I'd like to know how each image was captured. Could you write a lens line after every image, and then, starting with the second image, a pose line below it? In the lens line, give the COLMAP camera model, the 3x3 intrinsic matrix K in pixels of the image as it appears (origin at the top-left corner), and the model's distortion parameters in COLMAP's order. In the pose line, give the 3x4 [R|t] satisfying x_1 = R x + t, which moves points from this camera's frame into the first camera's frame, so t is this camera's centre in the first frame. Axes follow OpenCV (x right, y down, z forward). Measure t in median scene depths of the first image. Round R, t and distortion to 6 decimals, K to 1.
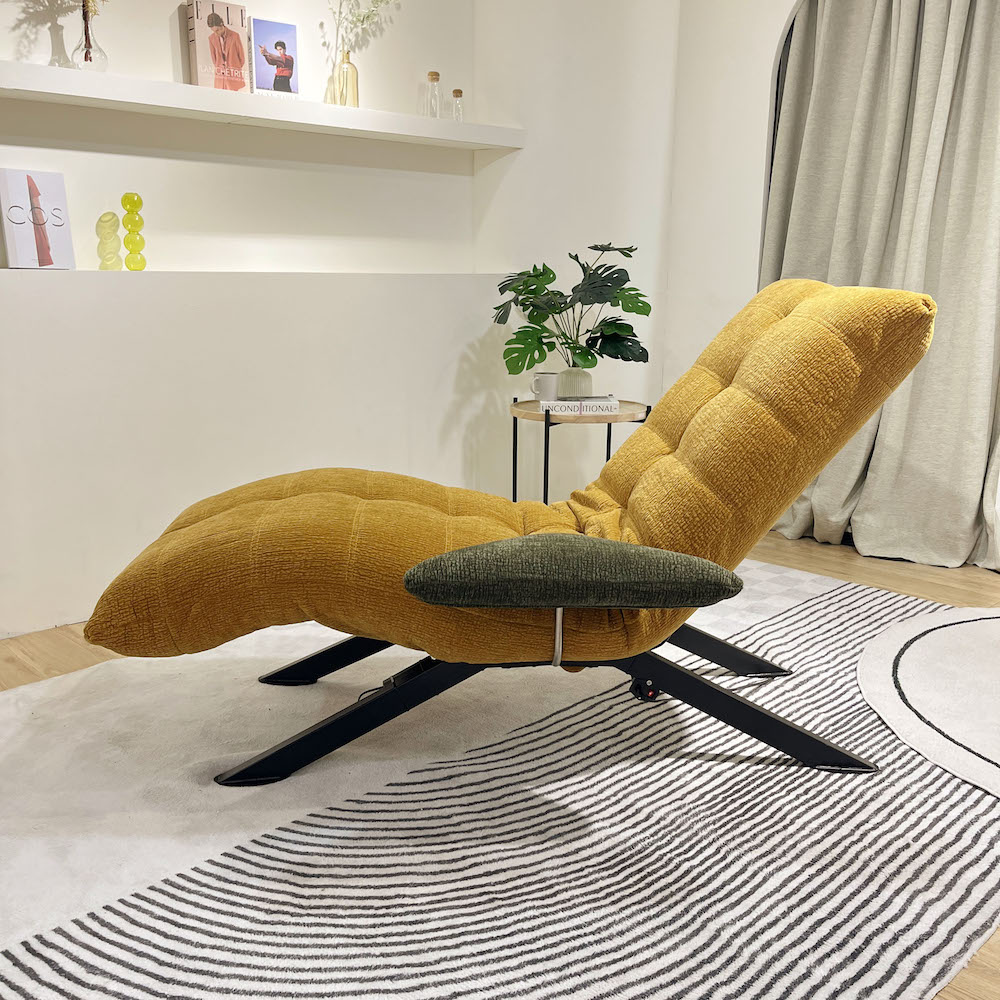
lens RADIAL K [[1009.8, 0, 500.0], [0, 1009.8, 530.9], [0, 0, 1]] dist [0.008213, -0.023138]
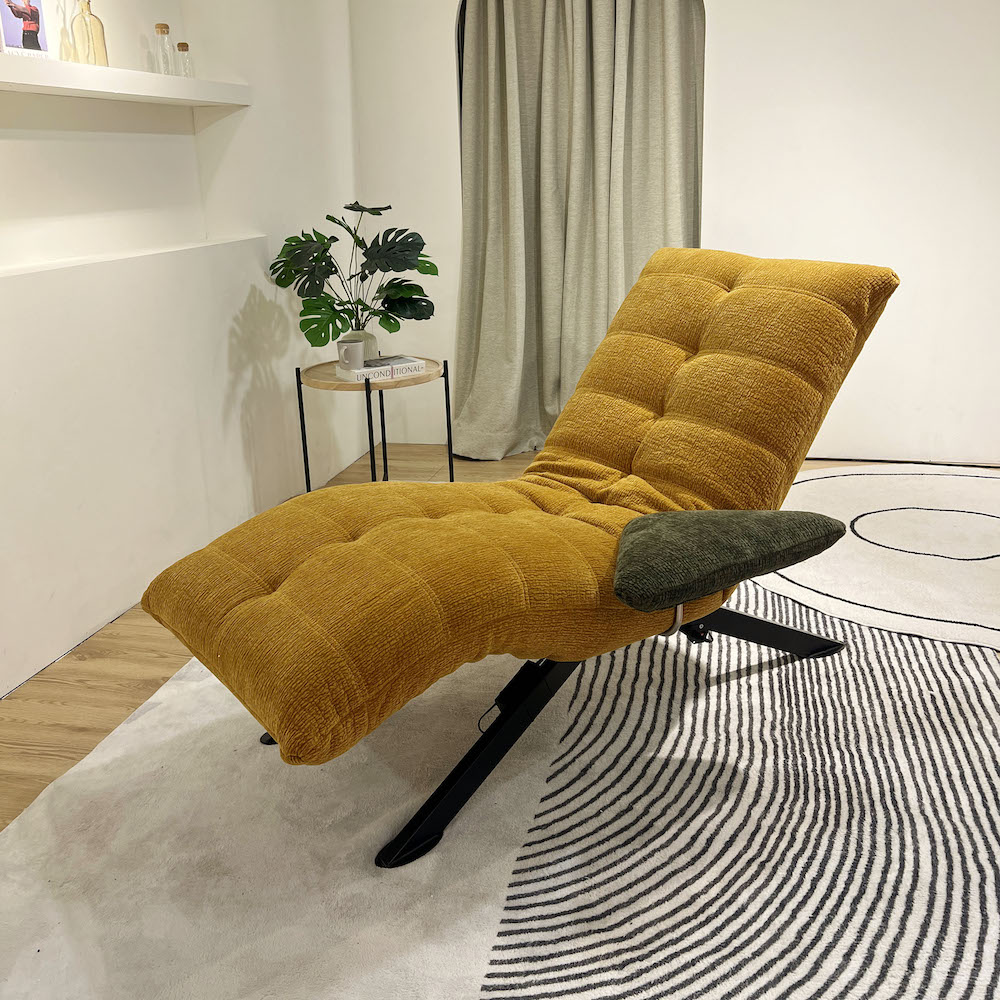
lens RADIAL K [[993.9, 0, 501.1], [0, 993.9, 441.5], [0, 0, 1]] dist [-0.000438, -0.002614]
pose [[0.836876, -0.178600, 0.517436, -0.376307], [0.171670, 0.983219, 0.061720, -0.103093], [-0.519776, 0.037176, 0.853493, 0.115492]]
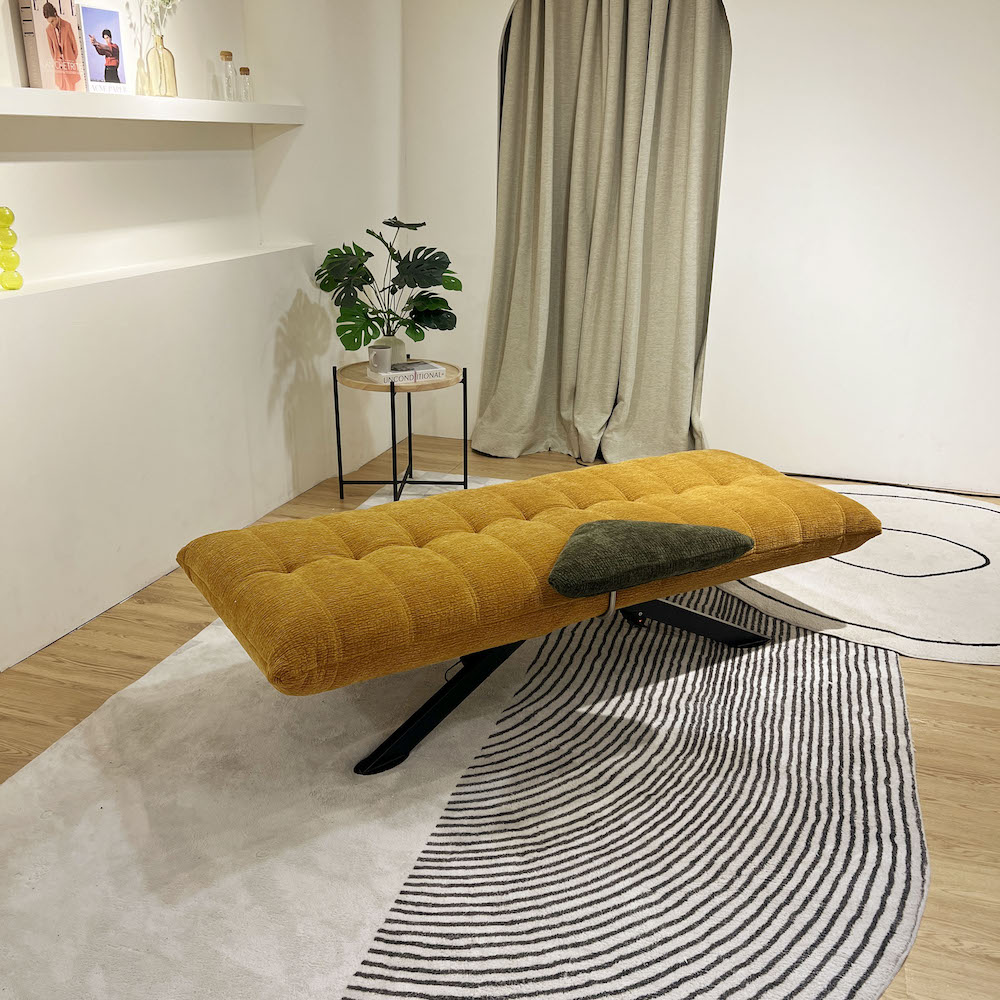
lens RADIAL K [[980.5, 0, 499.2], [0, 980.5, 537.3], [0, 0, 1]] dist [0.027043, -0.073620]
pose [[0.878220, -0.174263, 0.445379, -0.386950], [0.111316, 0.980158, 0.164006, -0.122932], [-0.465122, -0.094456, 0.880193, -0.035530]]
